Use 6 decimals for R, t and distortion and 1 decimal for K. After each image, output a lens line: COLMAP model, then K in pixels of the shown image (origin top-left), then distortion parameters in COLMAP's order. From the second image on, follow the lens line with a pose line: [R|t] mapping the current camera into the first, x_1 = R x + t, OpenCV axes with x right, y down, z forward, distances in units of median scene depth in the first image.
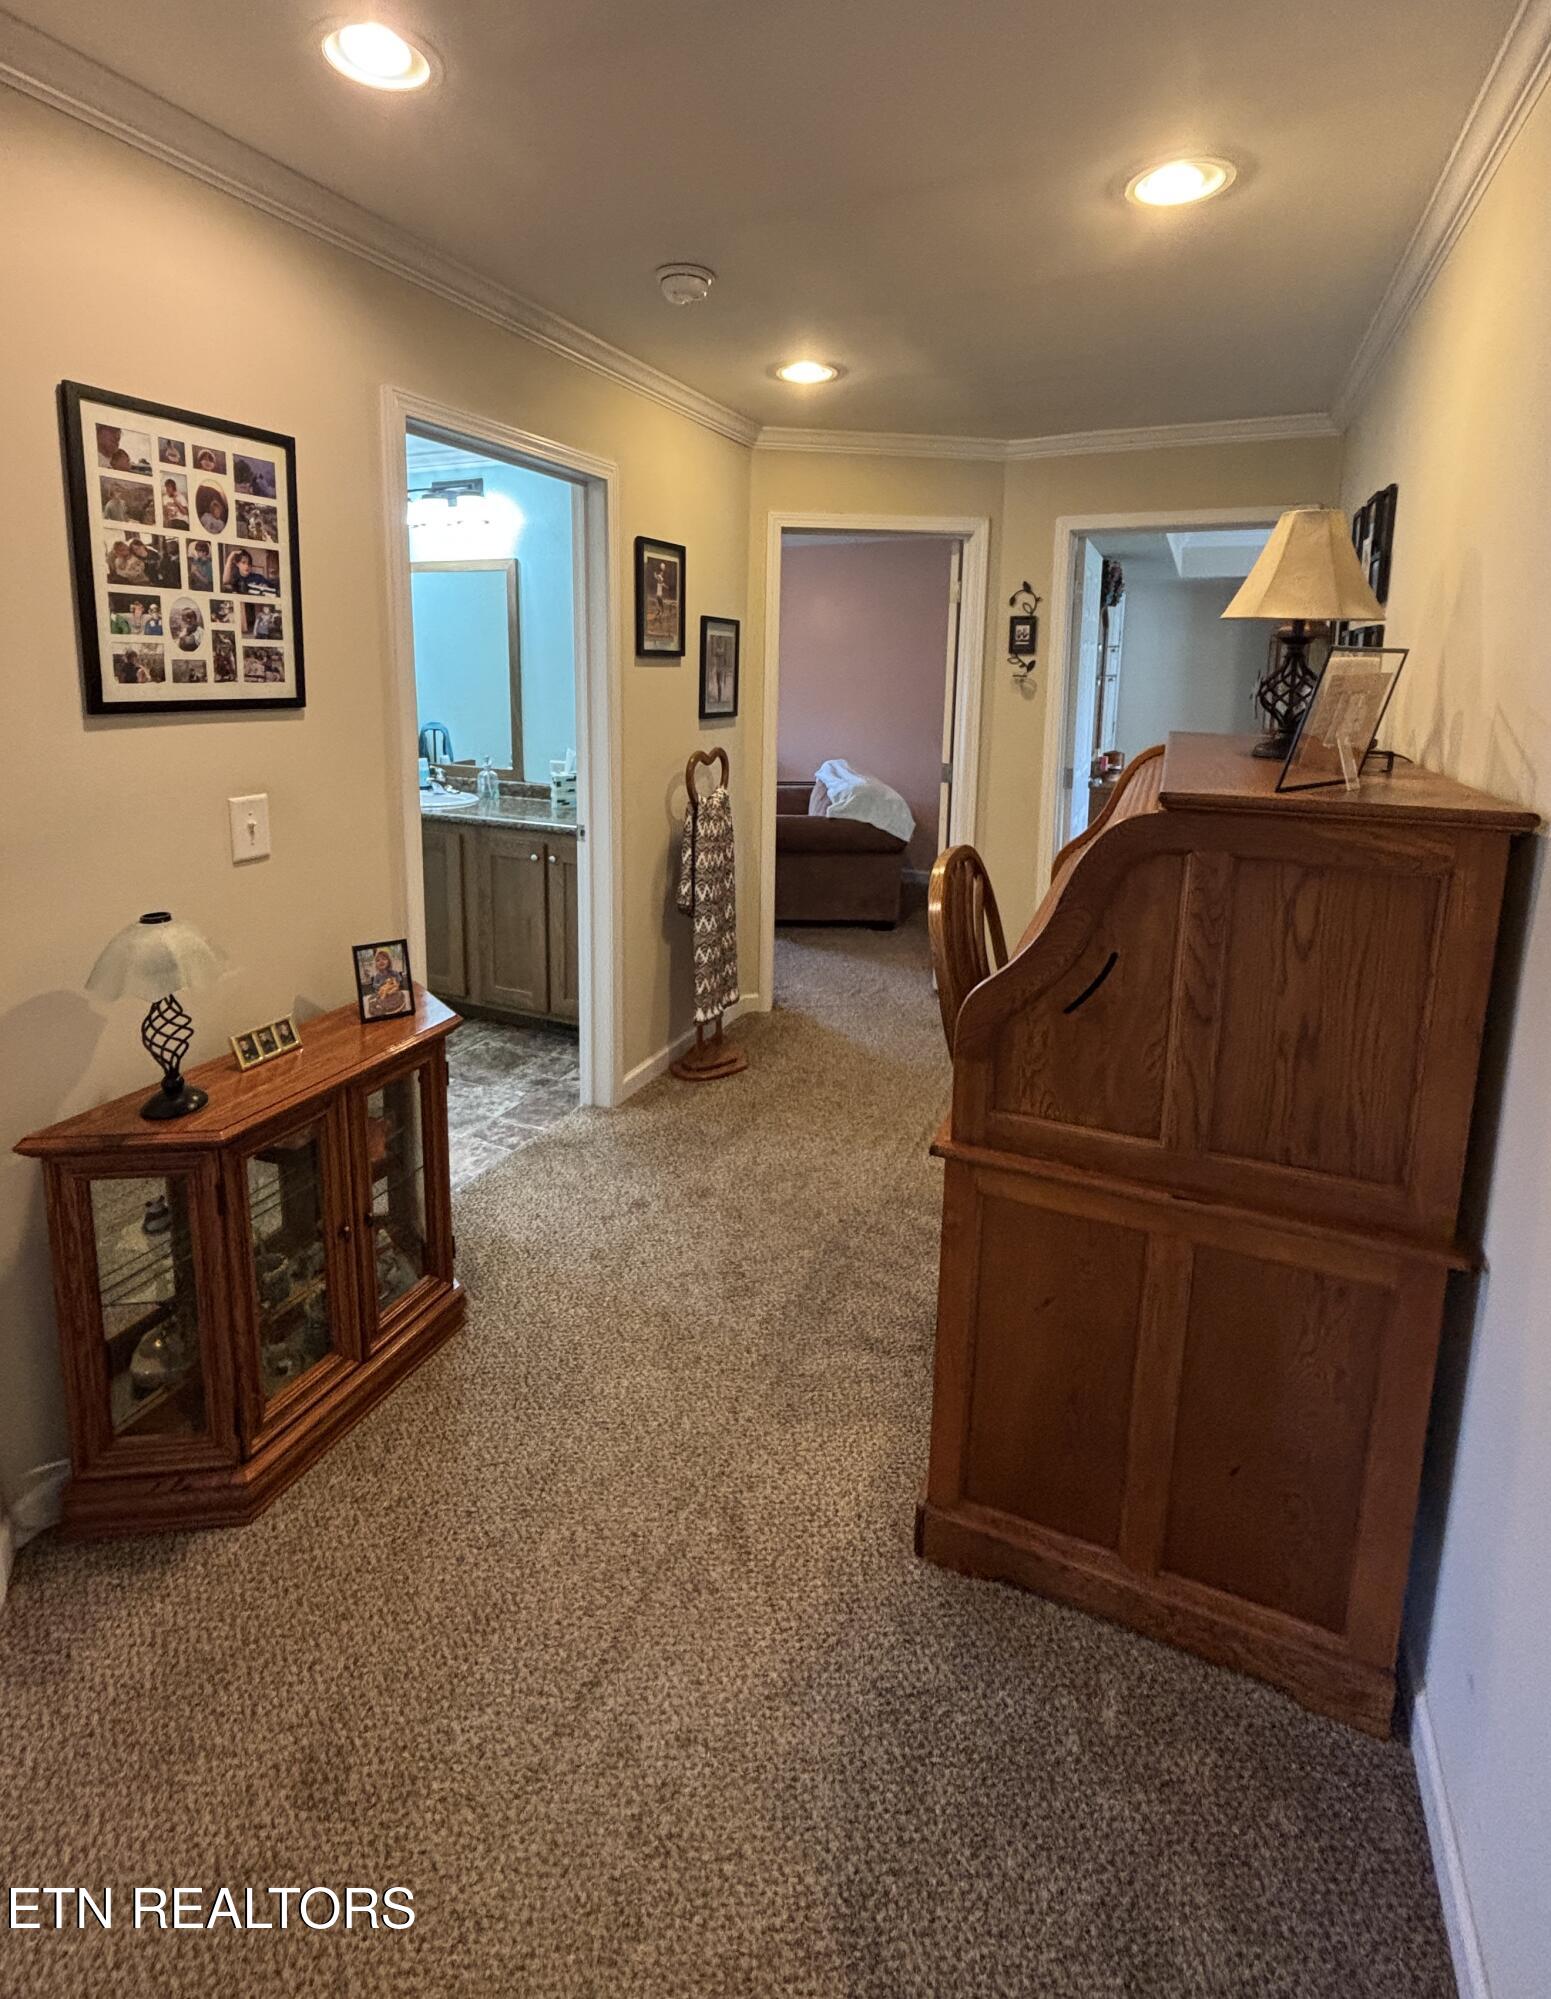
lens RADIAL K [[889.2, 0, 666.6], [0, 889.2, 773.9], [0, 0, 1]] dist [-0.003490, 0.002160]
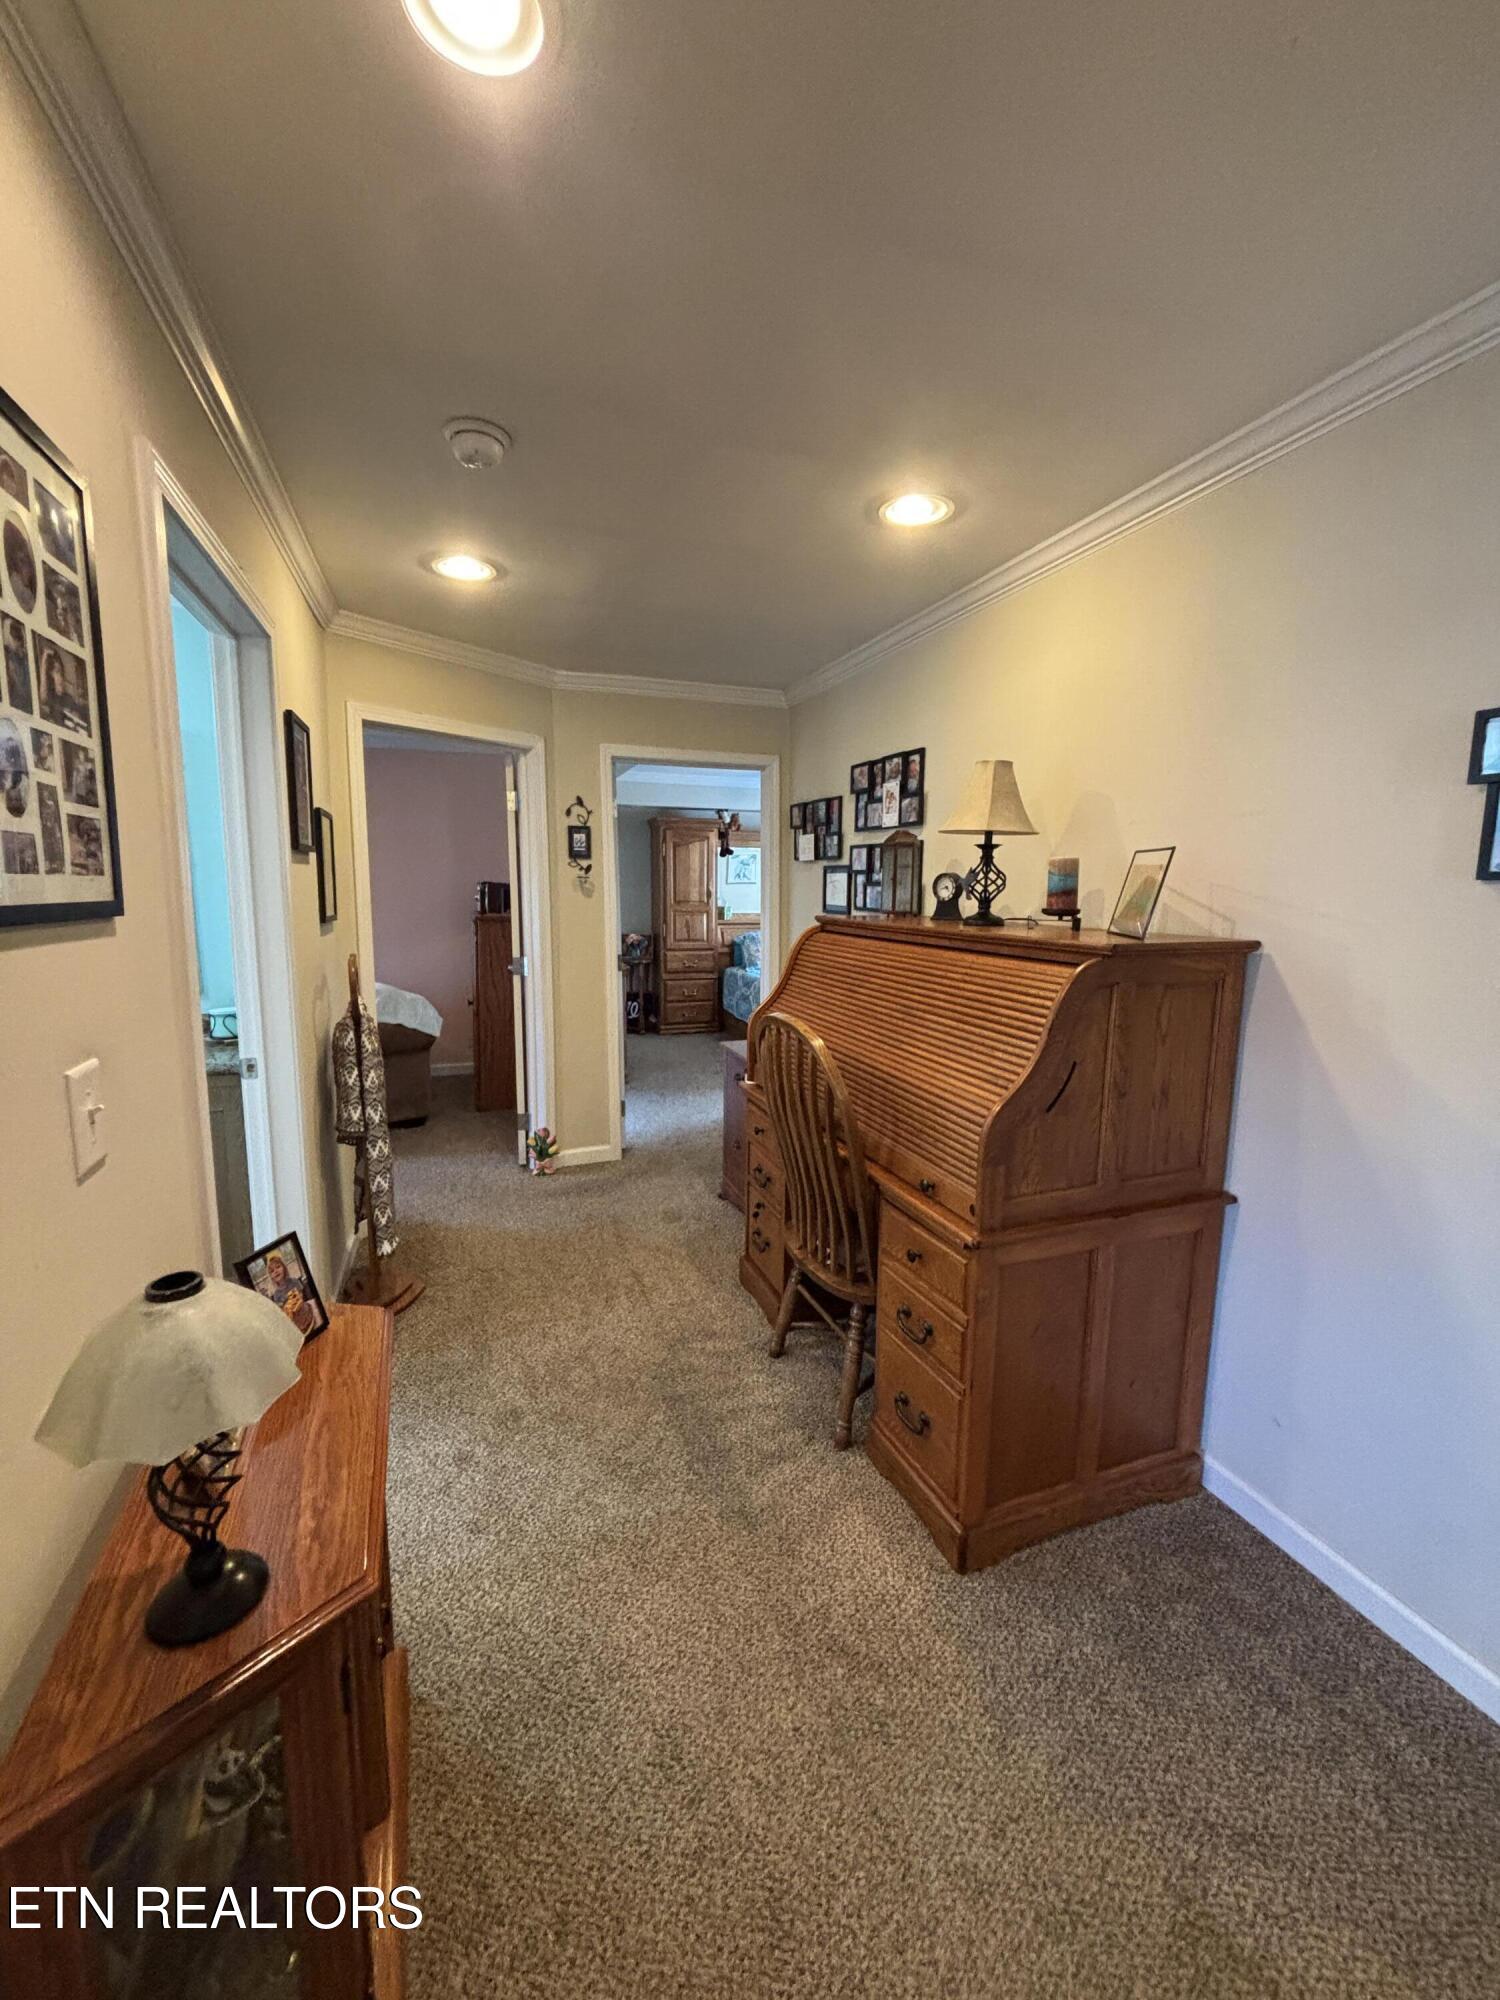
lens RADIAL K [[810.5, 0, 689.0], [0, 810.5, 981.0], [0, 0, 1]] dist [0.006218, -0.002111]
pose [[0.720302, -0.088831, 0.687949, -0.514584], [0.083172, 0.995671, 0.041482, -0.017578], [-0.688656, 0.027338, 0.724572, 0.307214]]
